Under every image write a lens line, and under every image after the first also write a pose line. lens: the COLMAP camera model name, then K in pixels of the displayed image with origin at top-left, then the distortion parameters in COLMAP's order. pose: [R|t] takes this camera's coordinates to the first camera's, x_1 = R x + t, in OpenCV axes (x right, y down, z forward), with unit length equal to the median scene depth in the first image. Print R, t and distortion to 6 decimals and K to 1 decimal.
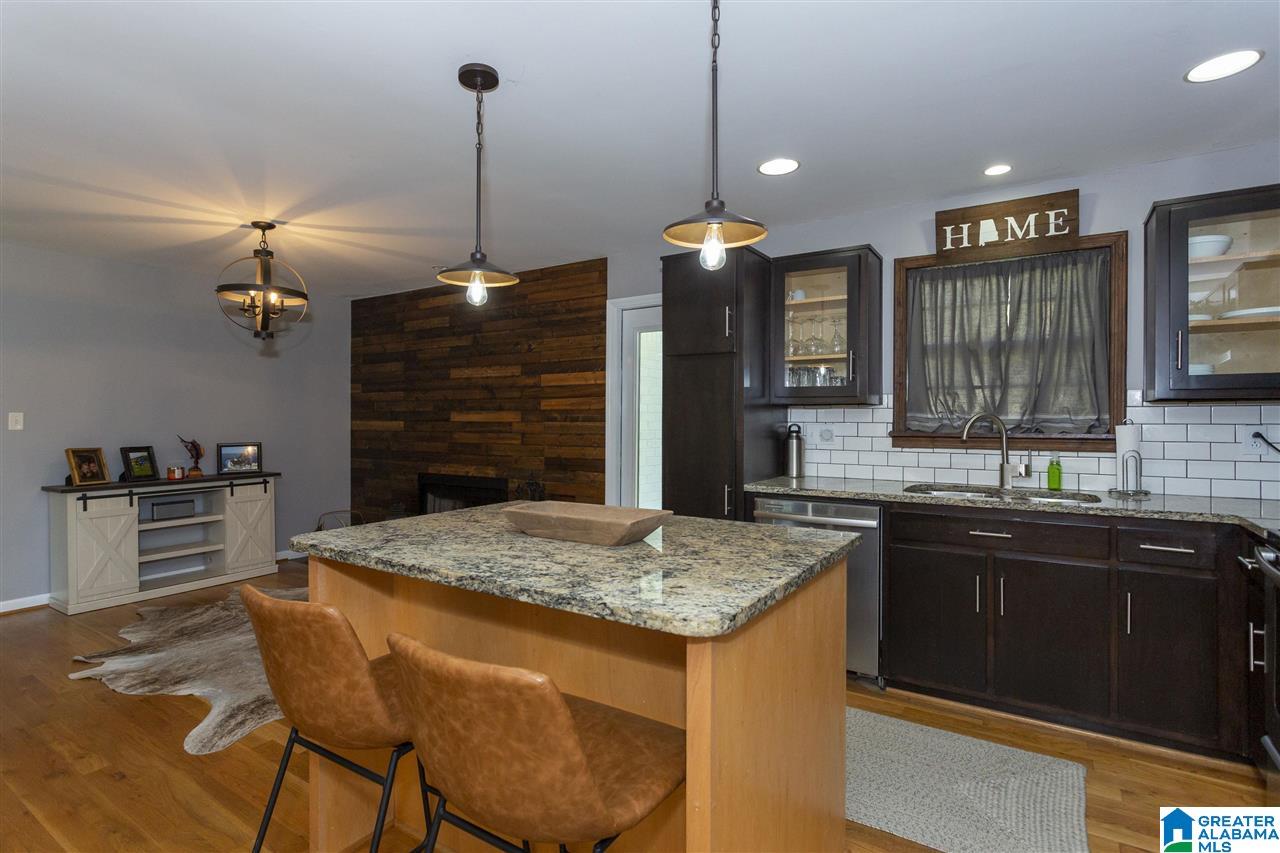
lens RADIAL K [[627.7, 0, 637.1], [0, 627.7, 419.4], [0, 0, 1]] dist [-0.000498, -0.000082]
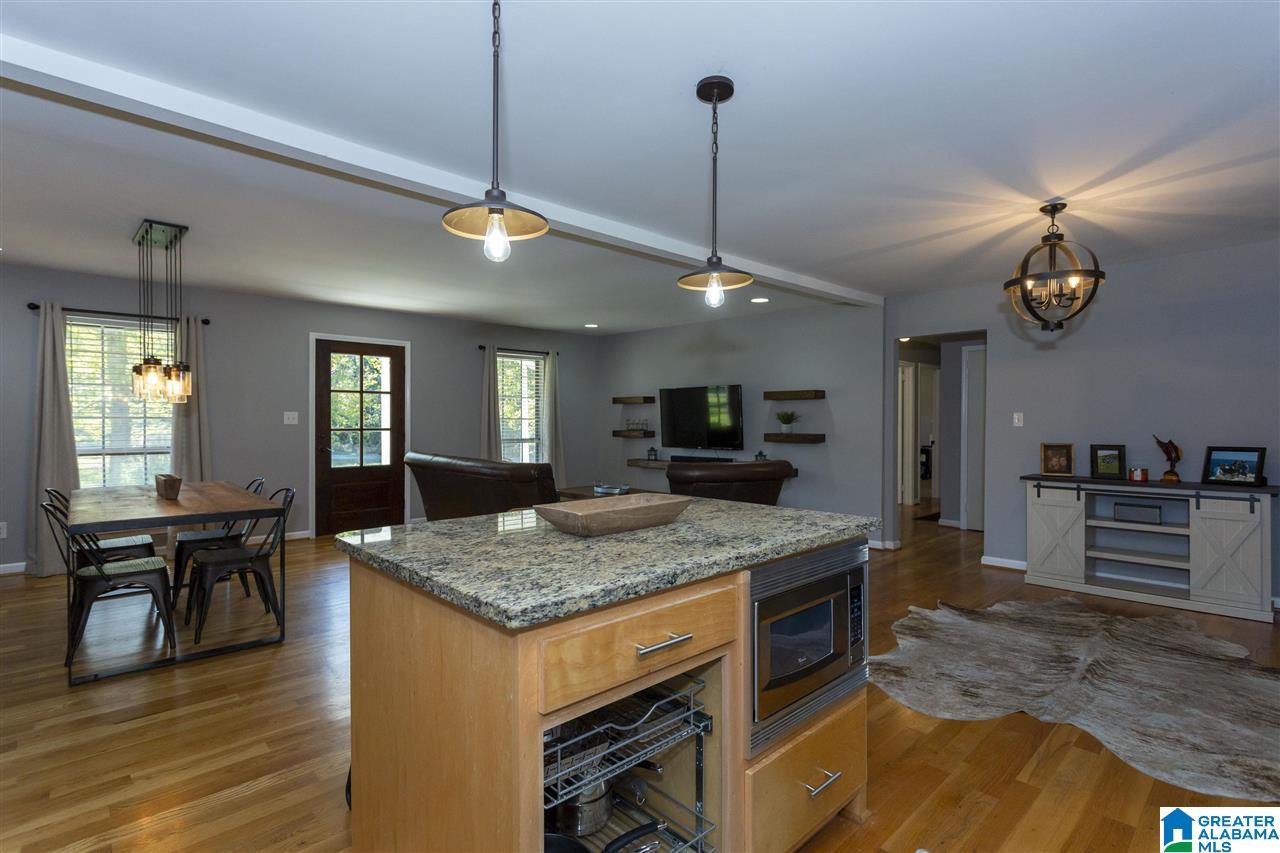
lens RADIAL K [[610.1, 0, 640.6], [0, 610.1, 418.8], [0, 0, 1]] dist [0.001365, 0.000830]
pose [[-0.231021, -0.003515, -0.972943, 0.379352], [-0.001462, 0.999994, -0.003265, 0.006246], [0.972948, 0.000669, -0.231024, 0.546041]]
